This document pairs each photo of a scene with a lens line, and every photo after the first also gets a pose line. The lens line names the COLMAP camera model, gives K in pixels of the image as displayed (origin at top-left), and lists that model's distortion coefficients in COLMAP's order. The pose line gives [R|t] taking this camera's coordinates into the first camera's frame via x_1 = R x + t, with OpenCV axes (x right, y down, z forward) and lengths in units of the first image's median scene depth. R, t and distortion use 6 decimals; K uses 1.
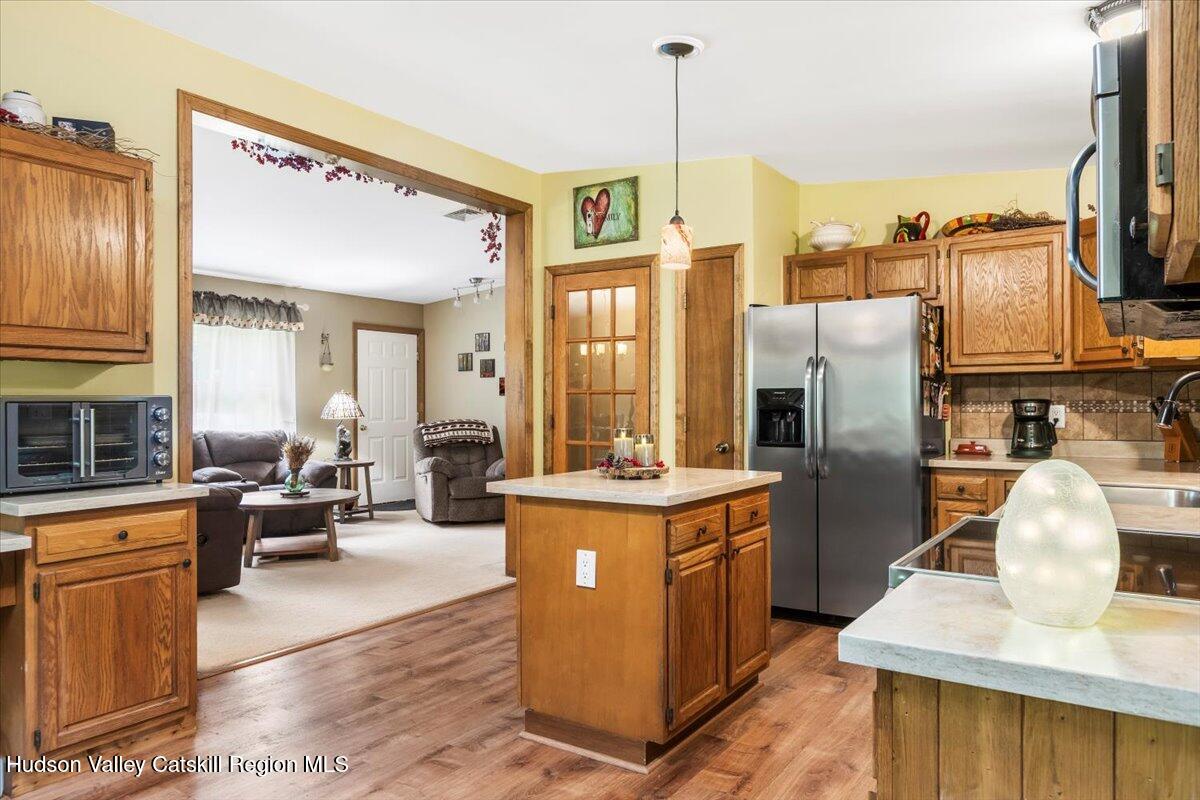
lens RADIAL K [[792.1, 0, 600.0], [0, 792.1, 400.0], [0, 0, 1]] dist [-0.004269, -0.000702]
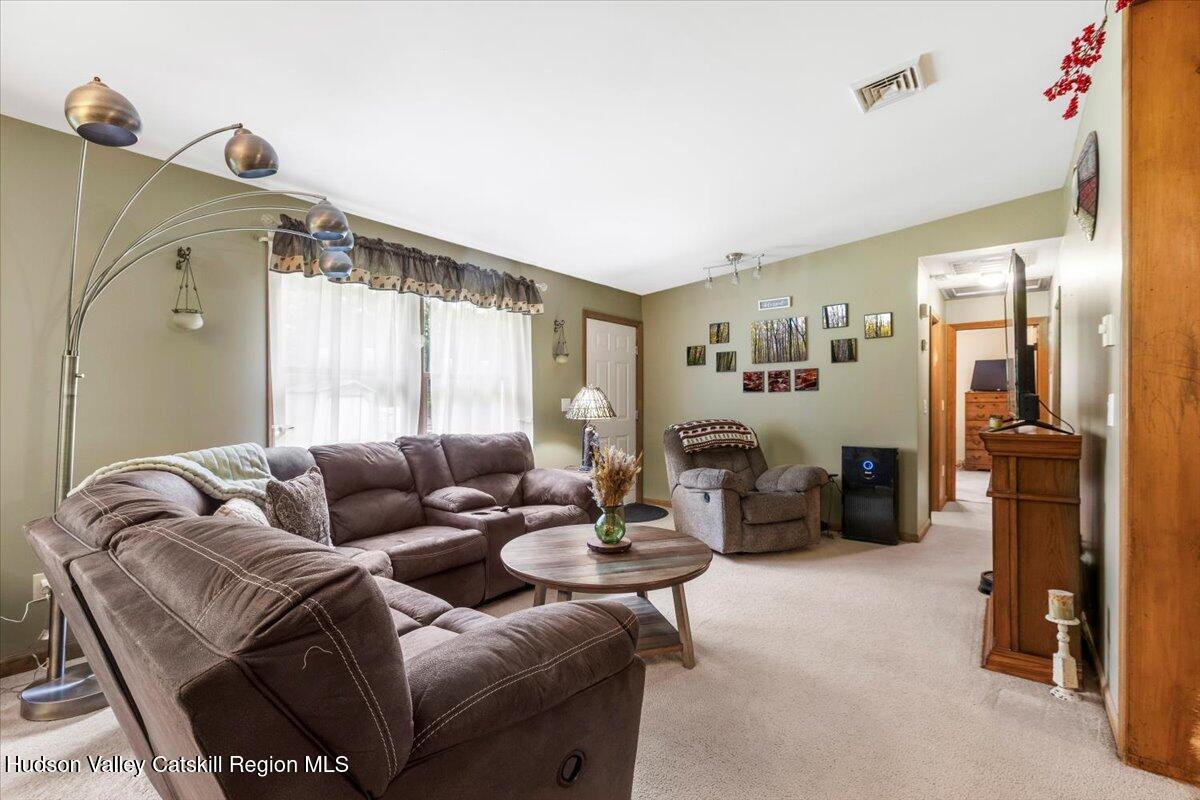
lens RADIAL K [[533.8, 0, 598.0], [0, 533.8, 403.4], [0, 0, 1]] dist [-0.003569, -0.001191]
pose [[0.997494, 0.004255, -0.070628, -0.275721], [-0.003549, 0.999942, 0.010122, 0.001558], [0.070667, -0.009846, 0.997451, 0.437274]]
